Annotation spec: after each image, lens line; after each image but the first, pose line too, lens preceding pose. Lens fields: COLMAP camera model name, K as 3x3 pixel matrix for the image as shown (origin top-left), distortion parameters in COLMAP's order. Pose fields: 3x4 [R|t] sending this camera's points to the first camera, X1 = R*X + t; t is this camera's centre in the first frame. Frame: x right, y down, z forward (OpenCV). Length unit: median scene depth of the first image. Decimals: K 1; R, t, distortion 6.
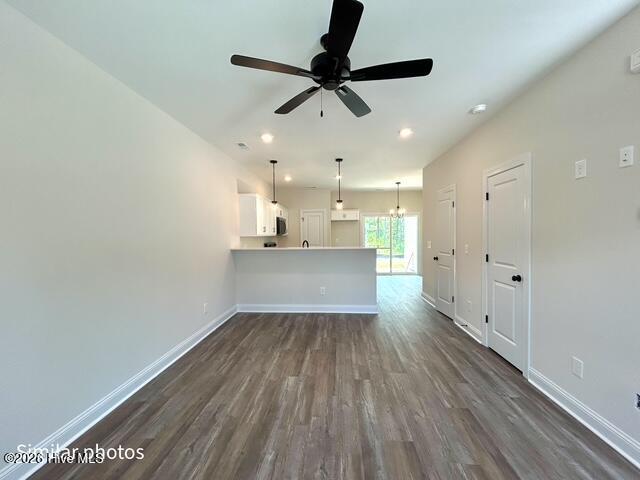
lens RADIAL K [[258.2, 0, 320.1], [0, 258.2, 239.0], [0, 0, 1]] dist [-0.001166, 0.001180]
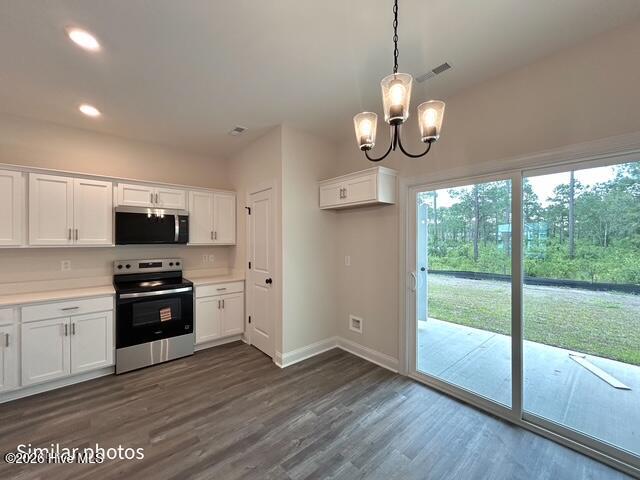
lens RADIAL K [[258.2, 0, 317.6], [0, 258.2, 240.6], [0, 0, 1]] dist [-0.001166, 0.001180]
pose [[0.702112, 0.020422, -0.711774, 0.940076], [-0.025084, 0.999678, 0.003939, -0.077000], [0.711625, 0.015089, 0.702398, 2.112554]]
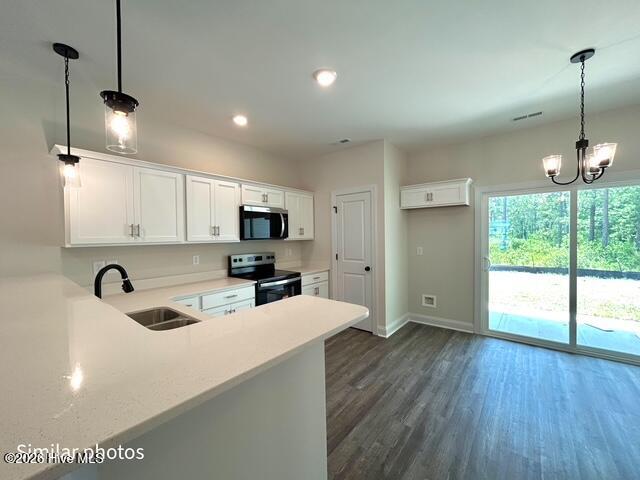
lens RADIAL K [[258.2, 0, 318.8], [0, 258.2, 238.9], [0, 0, 1]] dist [-0.001166, 0.001180]
pose [[0.818014, 0.012152, -0.575069, 0.572139], [-0.010625, 0.999925, 0.006017, -0.052600], [0.575099, 0.001188, 0.818083, 1.519148]]
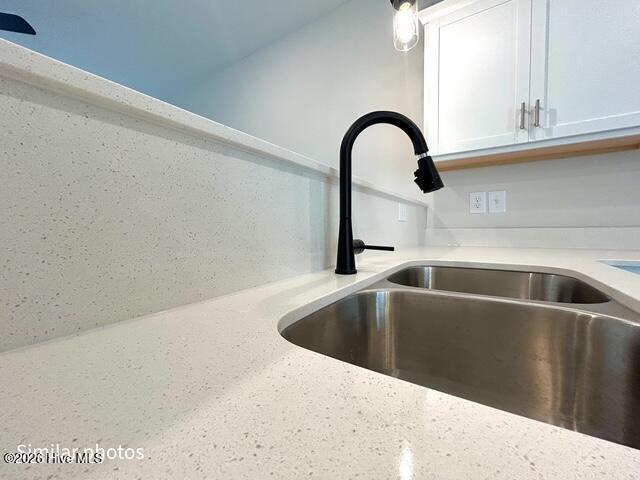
lens RADIAL K [[258.2, 0, 320.1], [0, 258.2, 234.5], [0, 0, 1]] dist [-0.001166, 0.001180]
pose [[-0.477543, 0.038460, -0.877766, 0.123650], [-0.002787, 0.998970, 0.045287, 0.101103], [0.878604, 0.024073, -0.476944, 1.770476]]
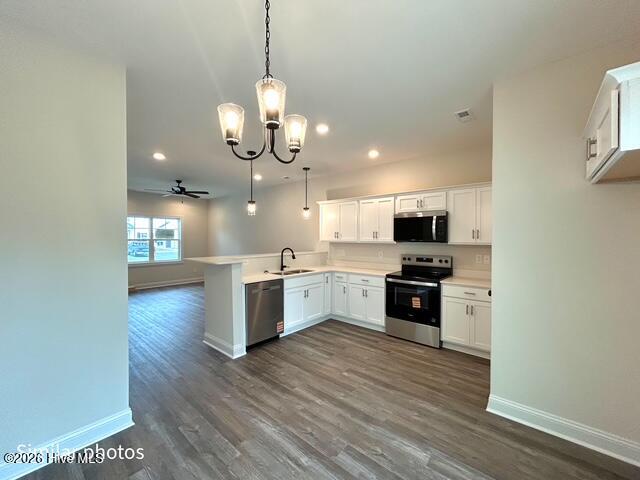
lens RADIAL K [[258.2, 0, 320.9], [0, 258.2, 238.9], [0, 0, 1]] dist [-0.001166, 0.001180]
pose [[-0.592337, 0.020193, -0.805437, 1.020344], [-0.008654, 0.999469, 0.031422, -0.094118], [0.805644, 0.025582, -0.591847, 2.775994]]
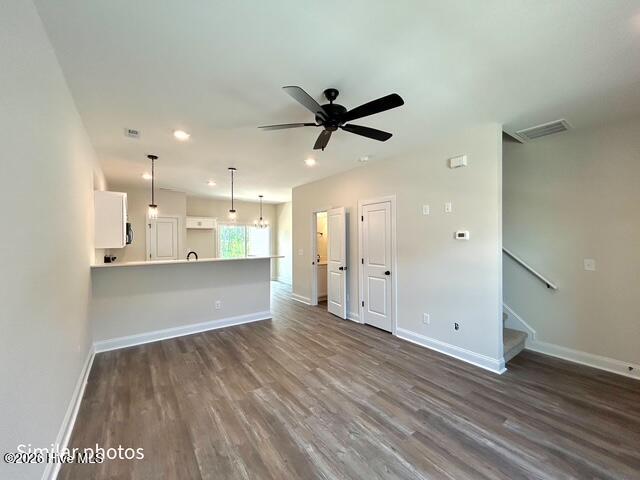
lens RADIAL K [[258.2, 0, 319.8], [0, 258.2, 238.9], [0, 0, 1]] dist [-0.001166, 0.001180]
pose [[0.762544, 0.007170, 0.646896, -0.509732], [0.012525, 0.999588, -0.025842, -0.017517], [-0.646815, 0.027808, 0.762140, 0.058960]]
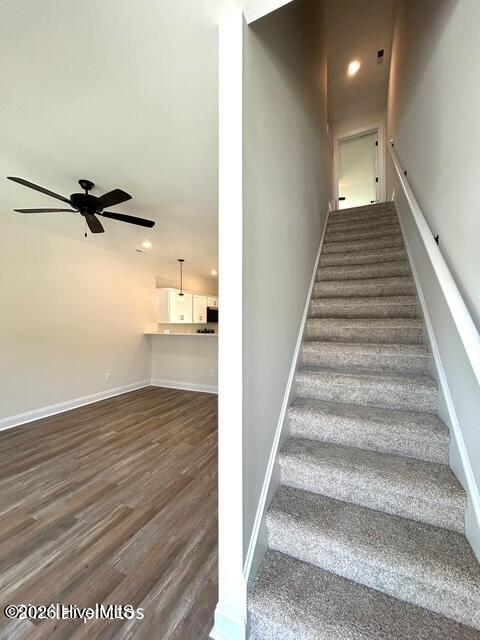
lens RADIAL K [[258.2, 0, 239.7], [0, 258.2, 318.6], [0, 0, 1]] dist [-0.001166, 0.001180]
pose [[0.933744, 0.005276, -0.357901, 0.830907], [-0.017944, 0.999324, -0.032085, 0.000232], [0.357490, 0.036381, 0.933208, 0.002452]]
